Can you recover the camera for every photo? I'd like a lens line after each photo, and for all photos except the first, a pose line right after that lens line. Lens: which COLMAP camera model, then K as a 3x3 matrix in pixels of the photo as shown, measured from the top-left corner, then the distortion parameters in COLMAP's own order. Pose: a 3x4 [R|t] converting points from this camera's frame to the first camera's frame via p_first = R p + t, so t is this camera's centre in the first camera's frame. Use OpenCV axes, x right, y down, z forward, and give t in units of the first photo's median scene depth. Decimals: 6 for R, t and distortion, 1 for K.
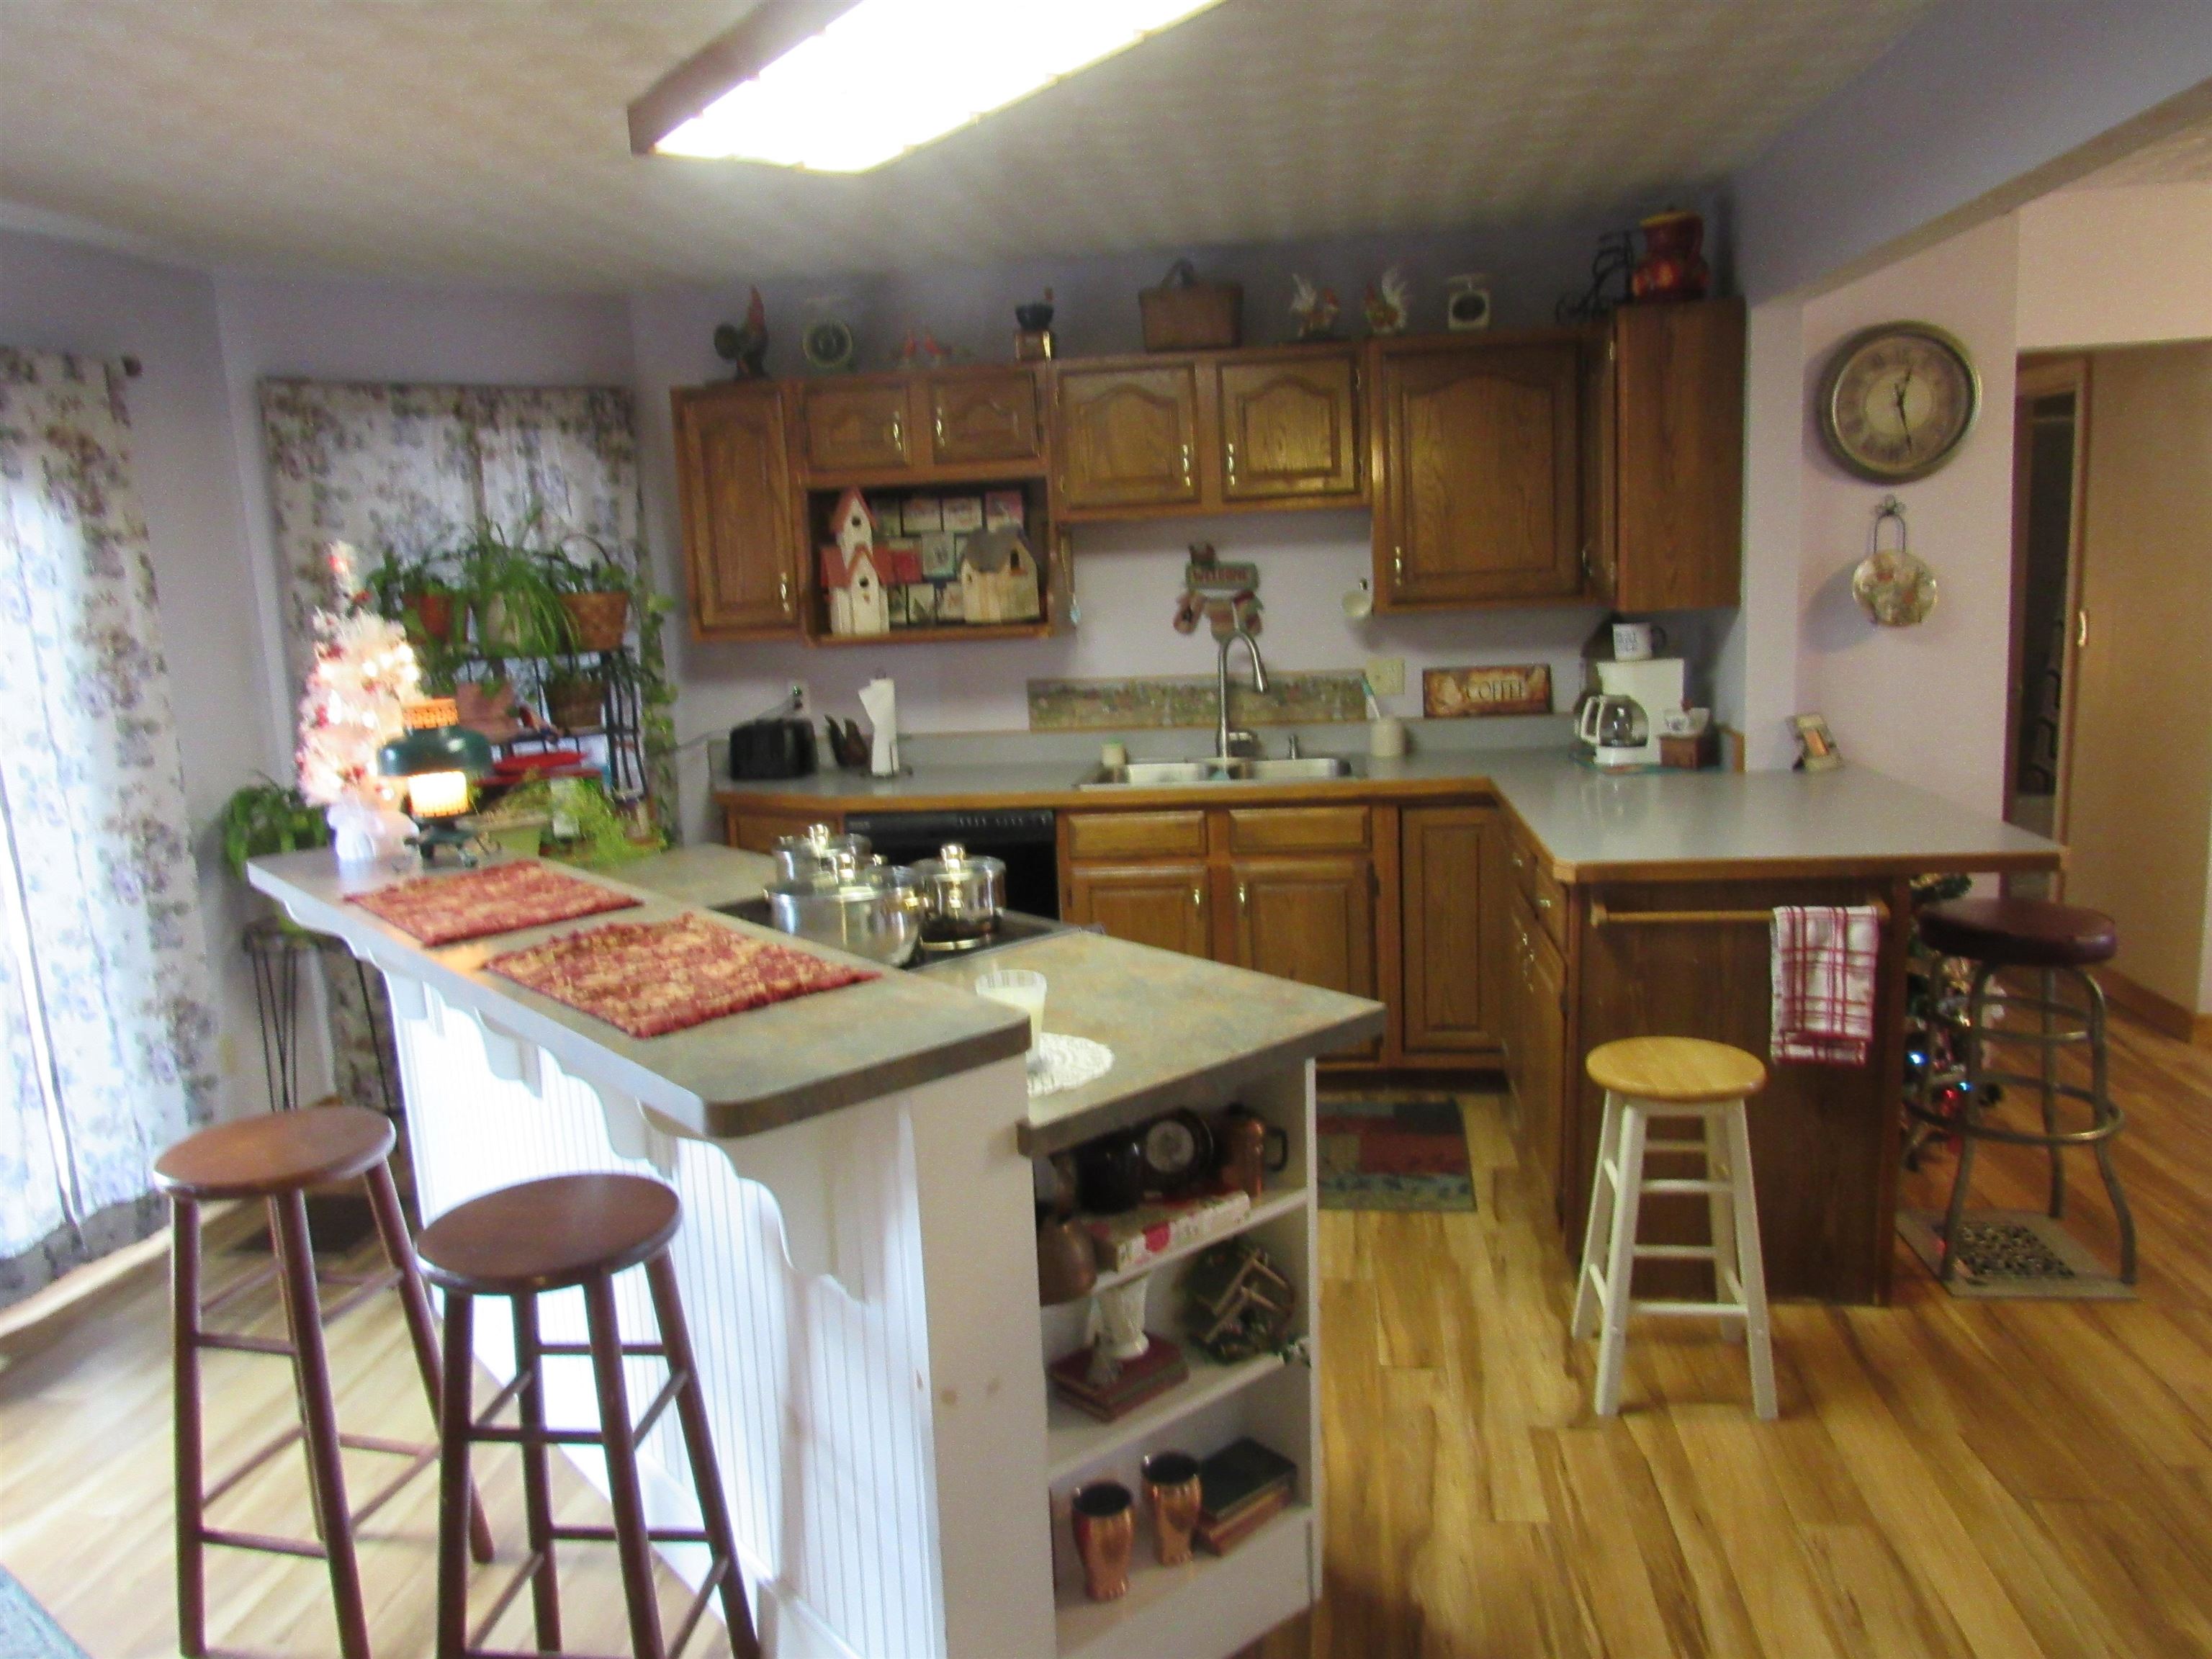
lens RADIAL K [[1578.4, 0, 1086.8], [0, 1578.4, 822.3], [0, 0, 1]] dist [-0.019621, 0.006350]
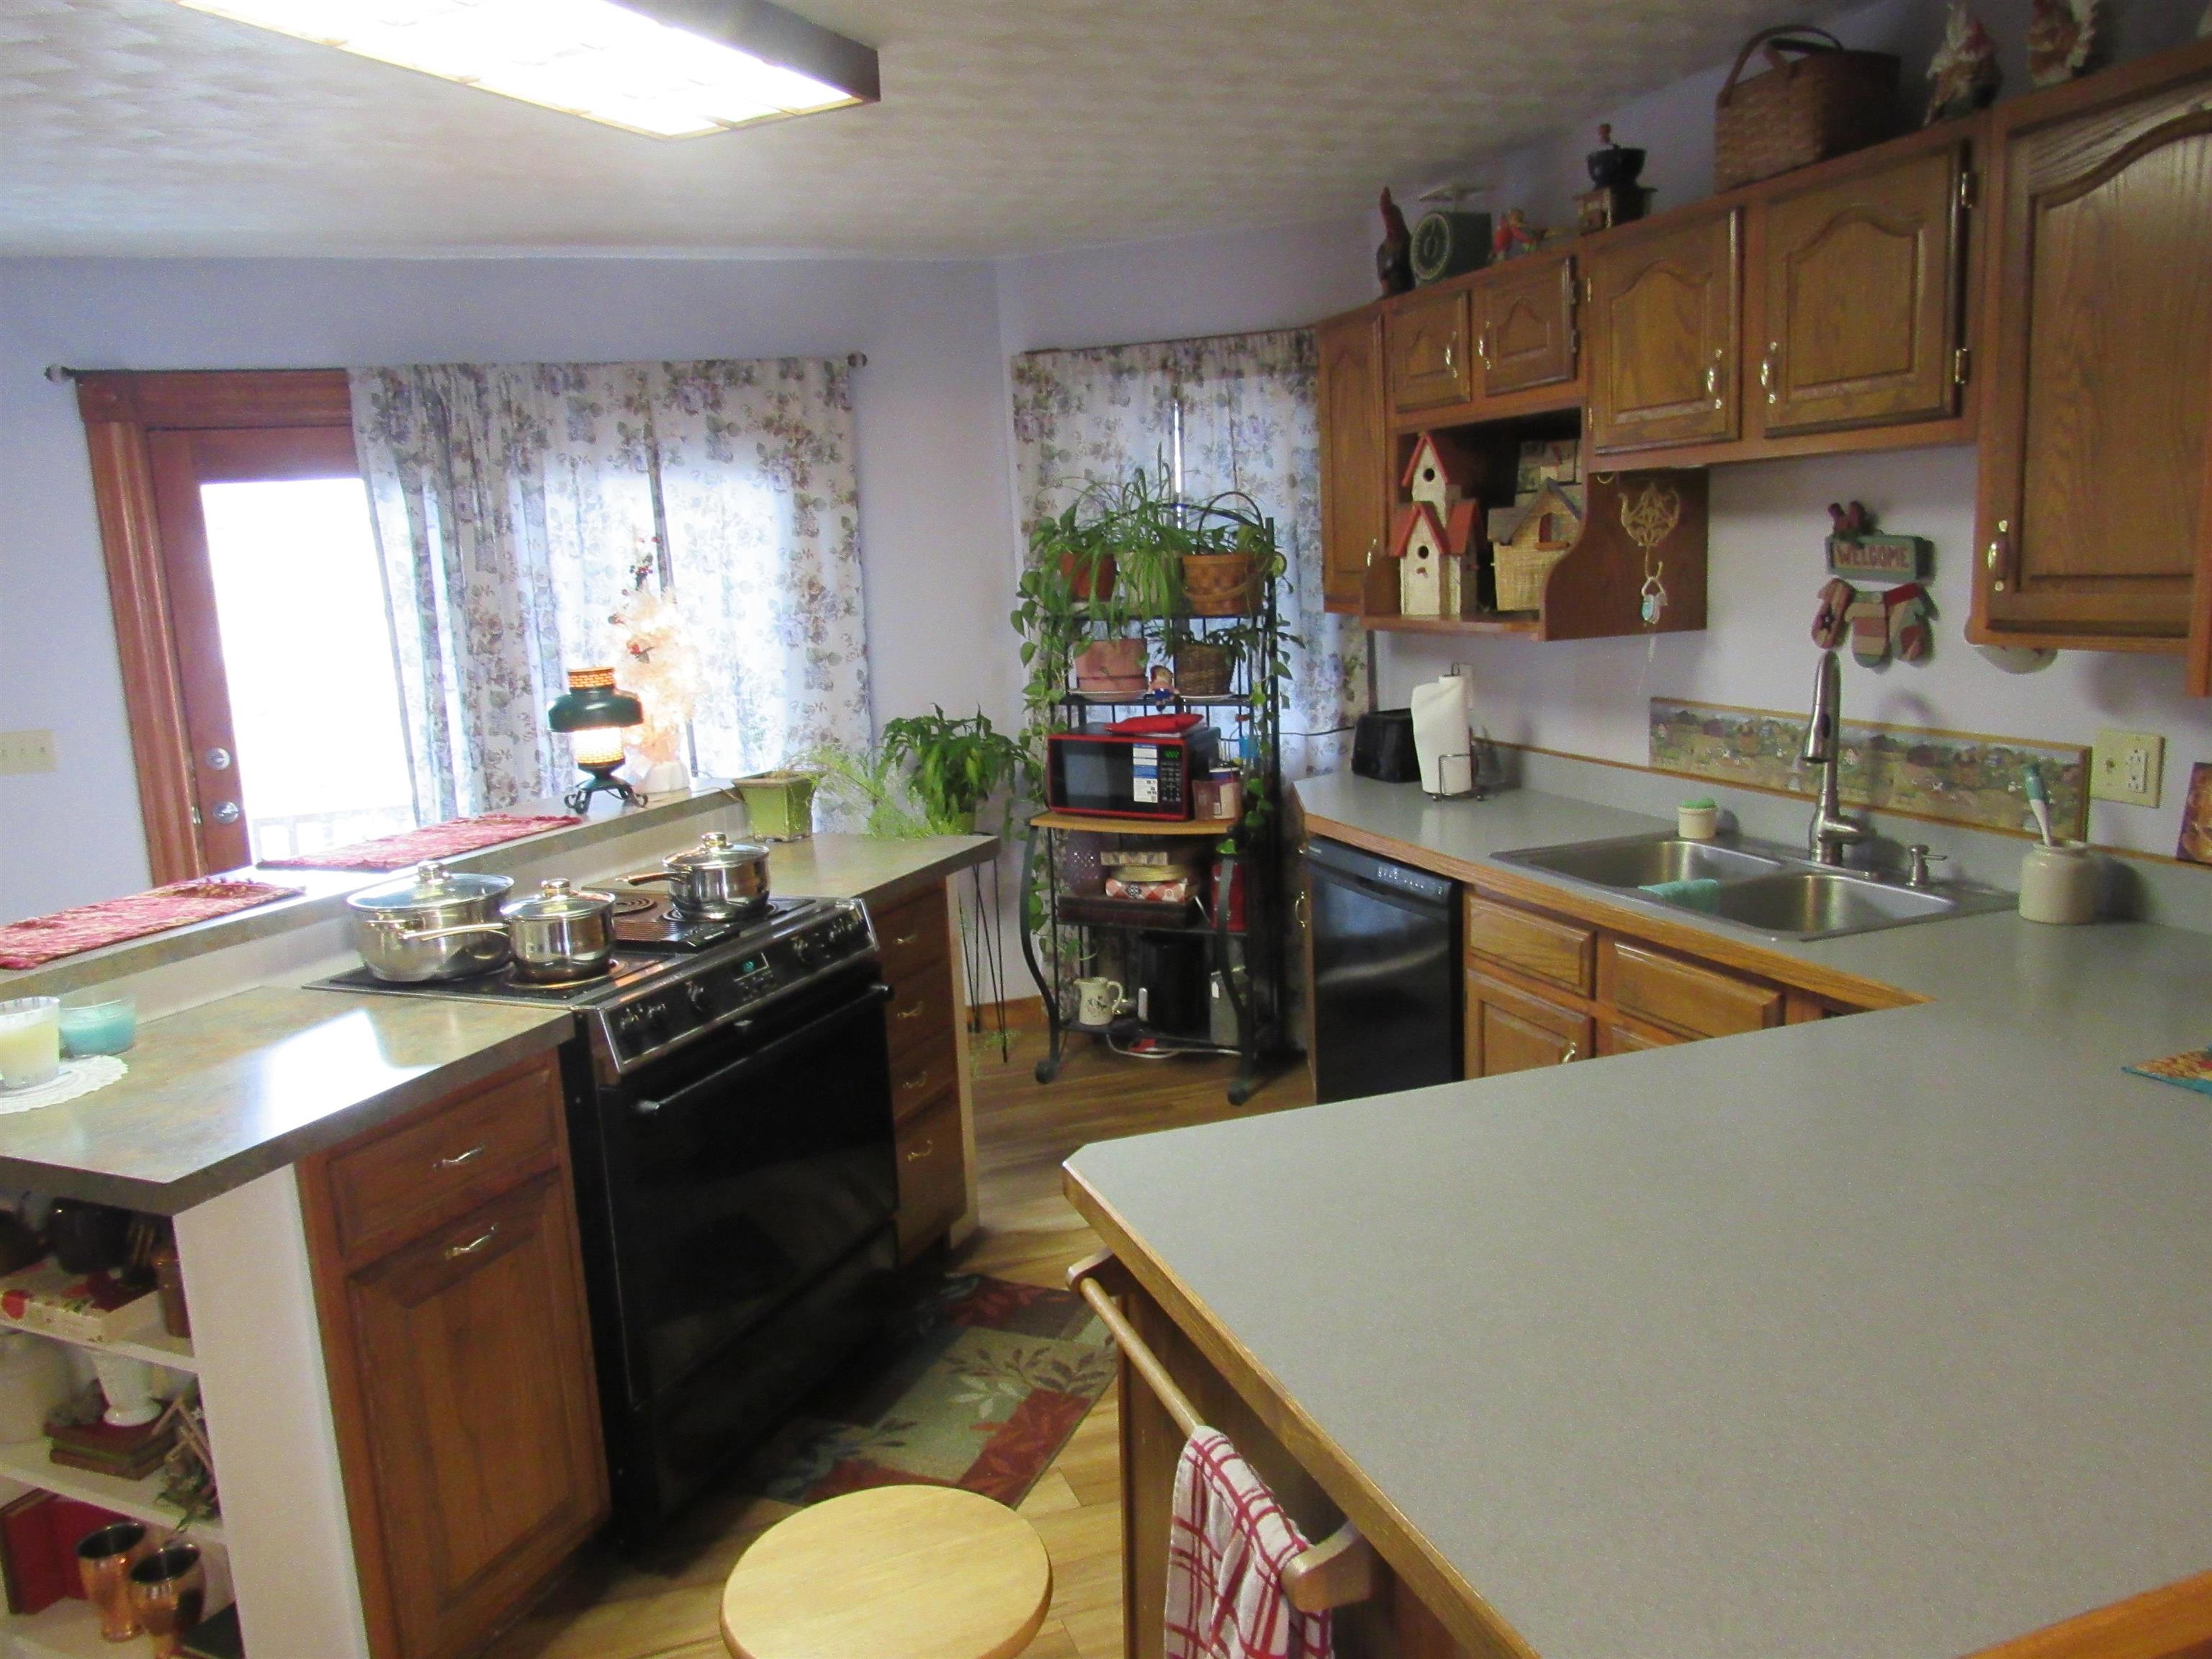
lens RADIAL K [[1578.4, 0, 1101.0], [0, 1578.4, 835.9], [0, 0, 1]] dist [-0.019621, 0.006350]
pose [[0.479383, 0.185513, -0.857775, 0.506021], [-0.125862, 0.981832, 0.142003, -0.107904], [0.868534, 0.039887, 0.494022, 0.492910]]
